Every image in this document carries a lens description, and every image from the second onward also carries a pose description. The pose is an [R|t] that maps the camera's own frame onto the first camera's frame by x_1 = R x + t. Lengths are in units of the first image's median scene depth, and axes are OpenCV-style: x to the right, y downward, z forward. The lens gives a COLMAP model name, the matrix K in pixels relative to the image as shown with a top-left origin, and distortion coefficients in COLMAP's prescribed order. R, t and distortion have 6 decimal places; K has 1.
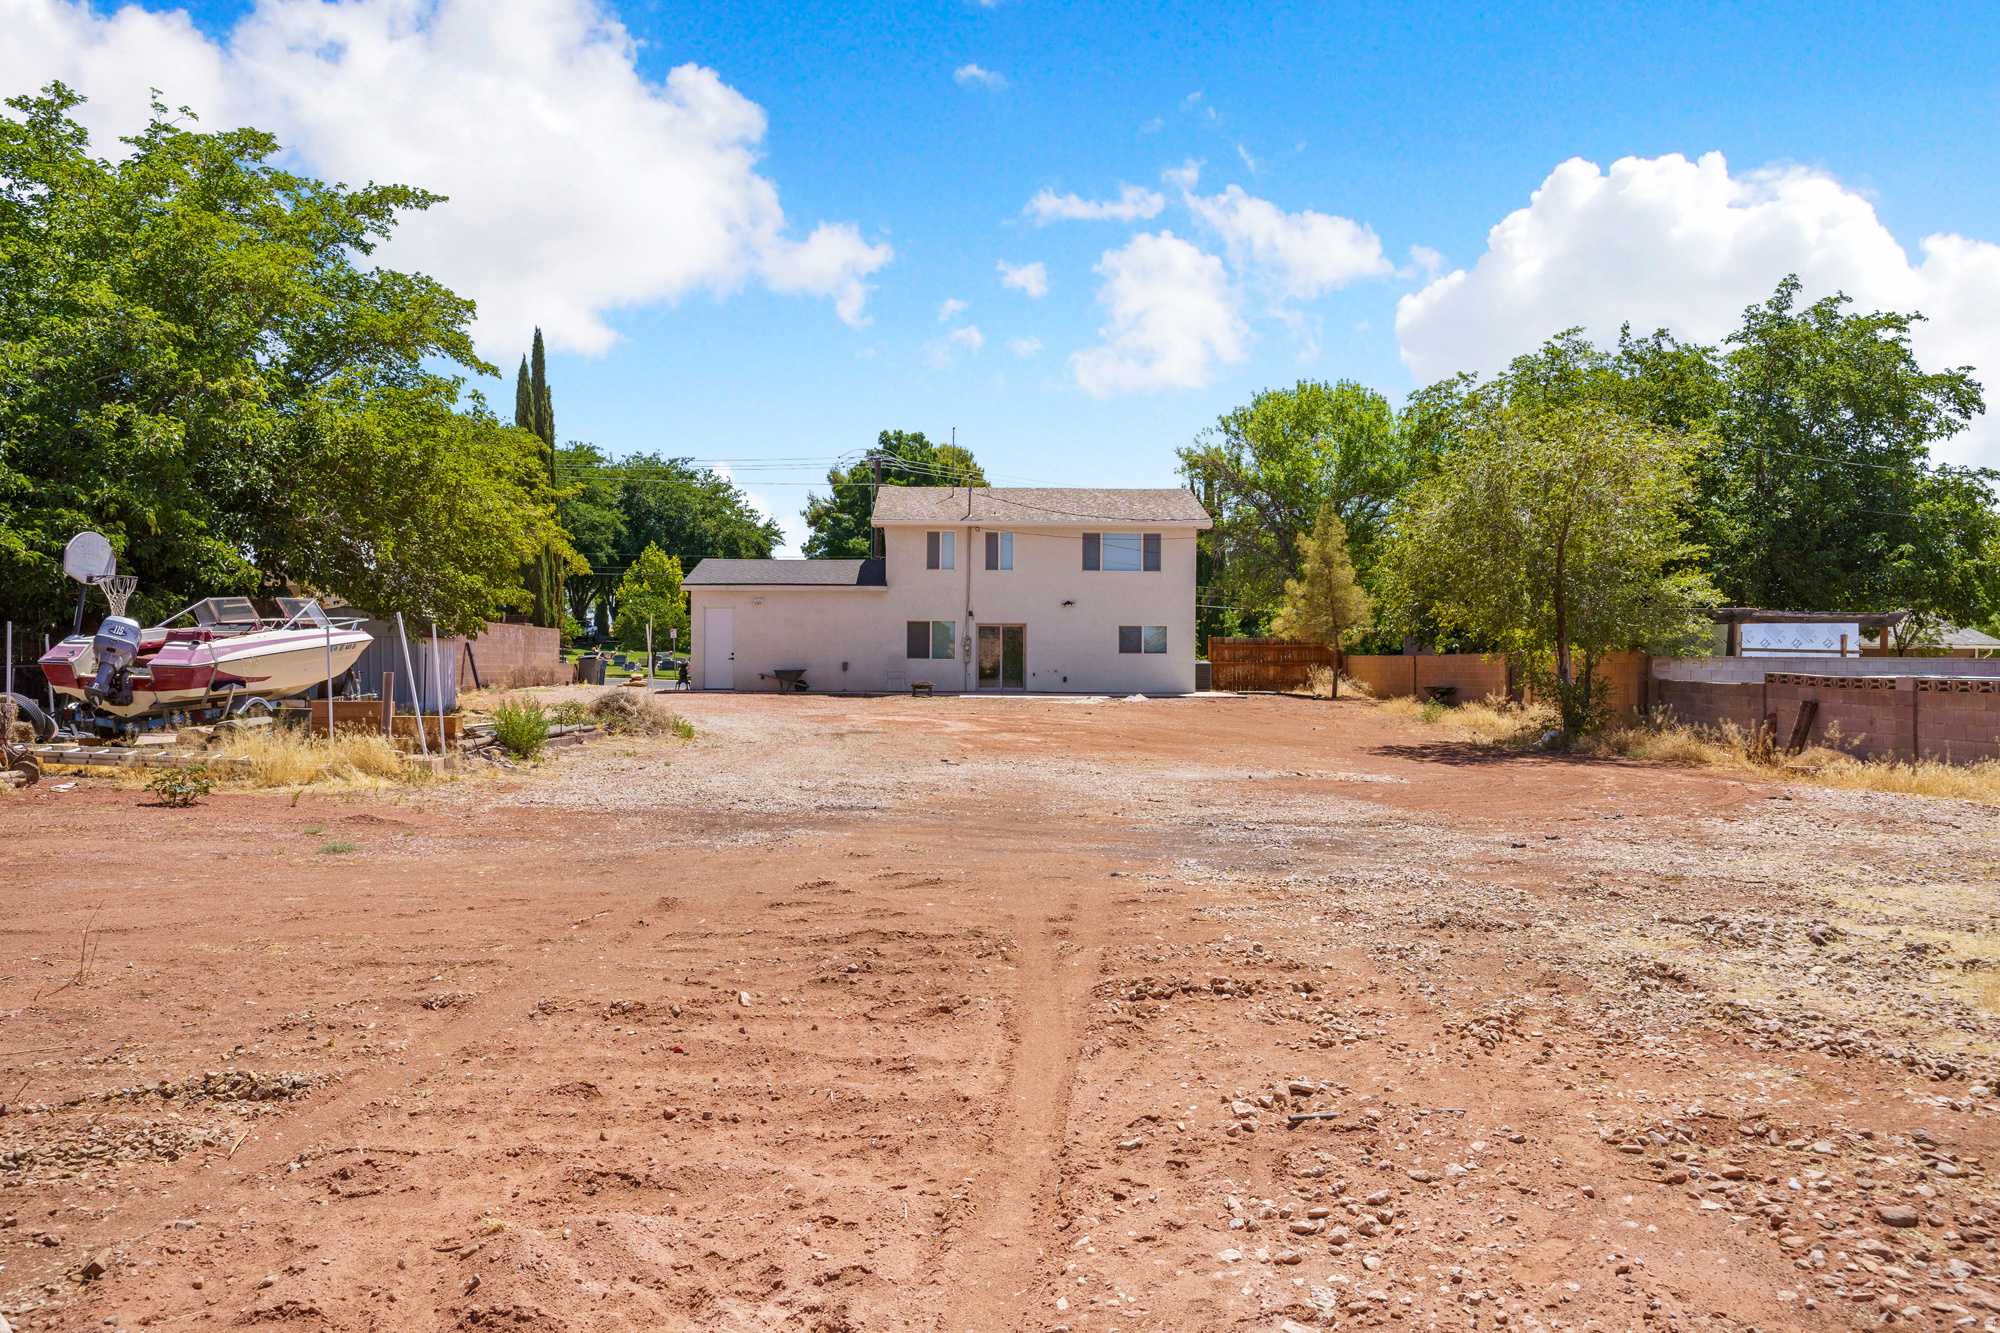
lens RADIAL K [[1343.3, 0, 1000.0], [0, 1343.3, 666.5], [0, 0, 1]] dist [0.001779, 0.002358]
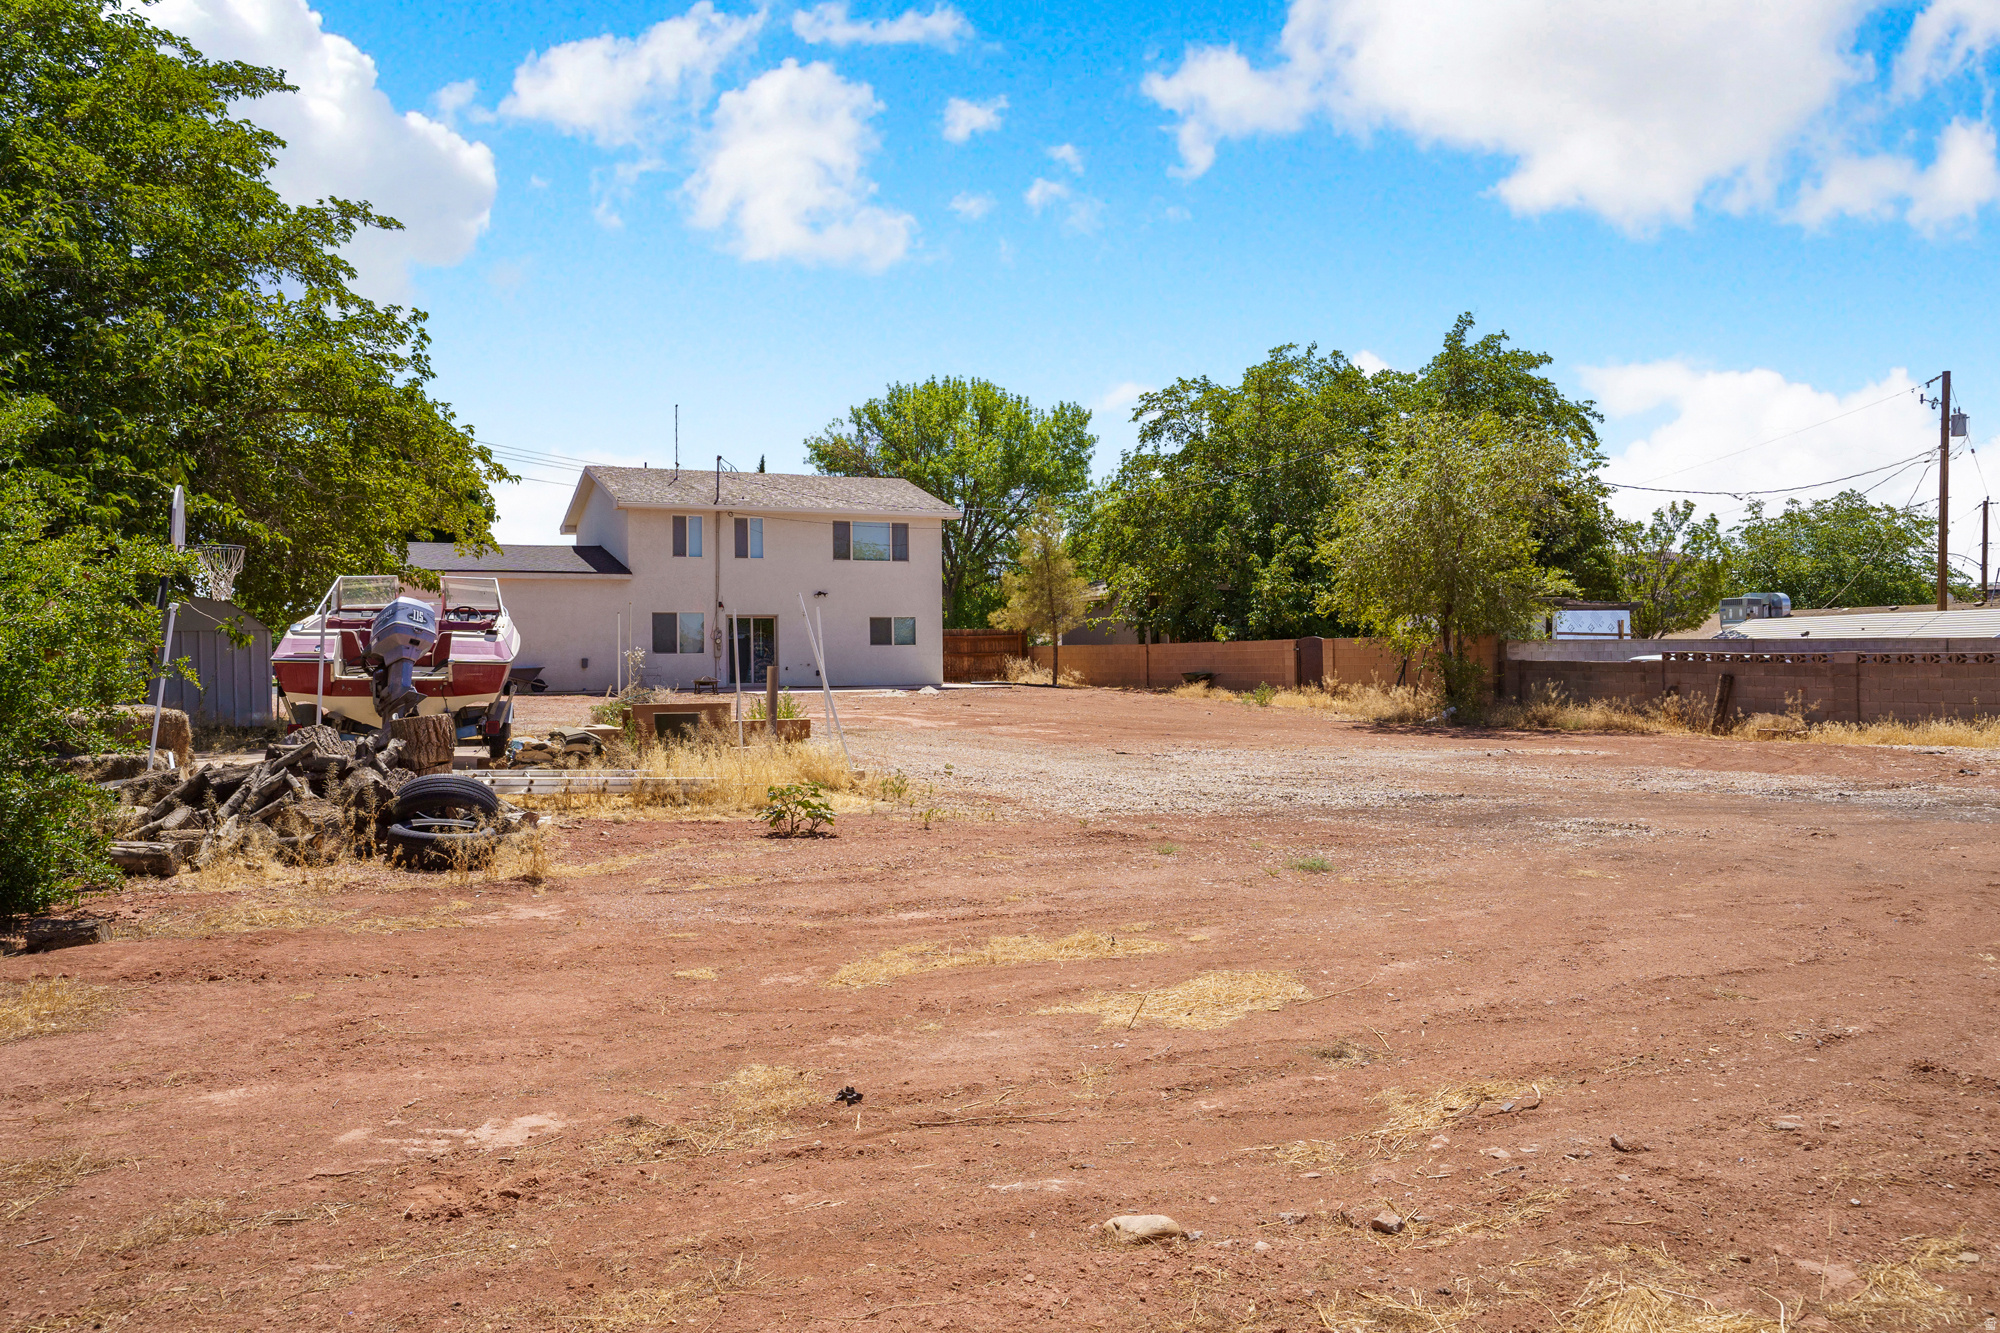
lens RADIAL K [[1343.3, 0, 1000.0], [0, 1343.3, 666.5], [0, 0, 1]] dist [0.001779, 0.002358]
pose [[0.928428, -0.017199, 0.371115, -0.188392], [0.015565, 0.999851, 0.007398, -0.000128], [-0.371187, -0.001092, 0.928558, 0.060055]]
